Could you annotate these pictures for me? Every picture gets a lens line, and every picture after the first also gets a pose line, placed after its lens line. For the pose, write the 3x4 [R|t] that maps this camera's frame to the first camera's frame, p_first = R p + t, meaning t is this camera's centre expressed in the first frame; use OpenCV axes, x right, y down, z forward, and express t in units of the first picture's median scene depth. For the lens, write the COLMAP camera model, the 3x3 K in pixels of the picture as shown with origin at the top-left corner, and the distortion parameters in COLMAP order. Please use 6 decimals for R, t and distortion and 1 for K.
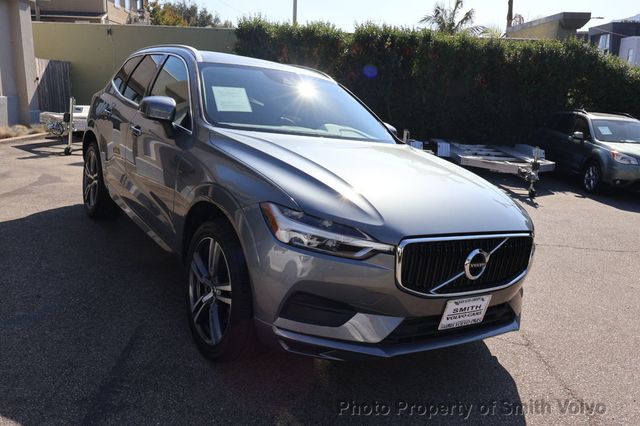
lens RADIAL K [[537.7, 0, 321.6], [0, 537.7, 212.2], [0, 0, 1]] dist [0.007942, 0.006815]
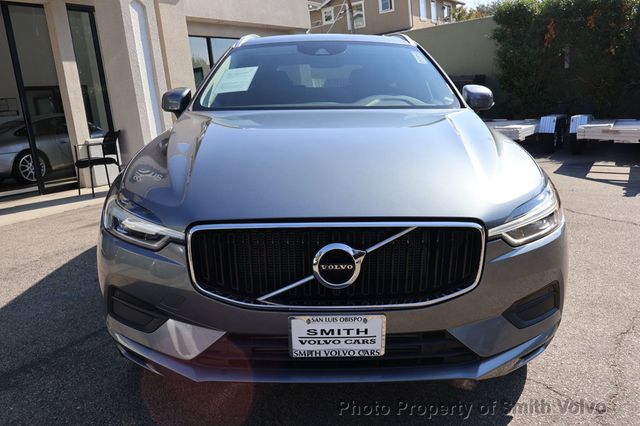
lens RADIAL K [[537.7, 0, 320.0], [0, 537.7, 213.6], [0, 0, 1]] dist [0.007942, 0.006815]
pose [[0.826084, -0.004916, -0.563525, 0.627602], [0.000986, 0.999973, -0.007277, 0.035552], [0.563546, 0.005456, 0.826067, 0.423822]]
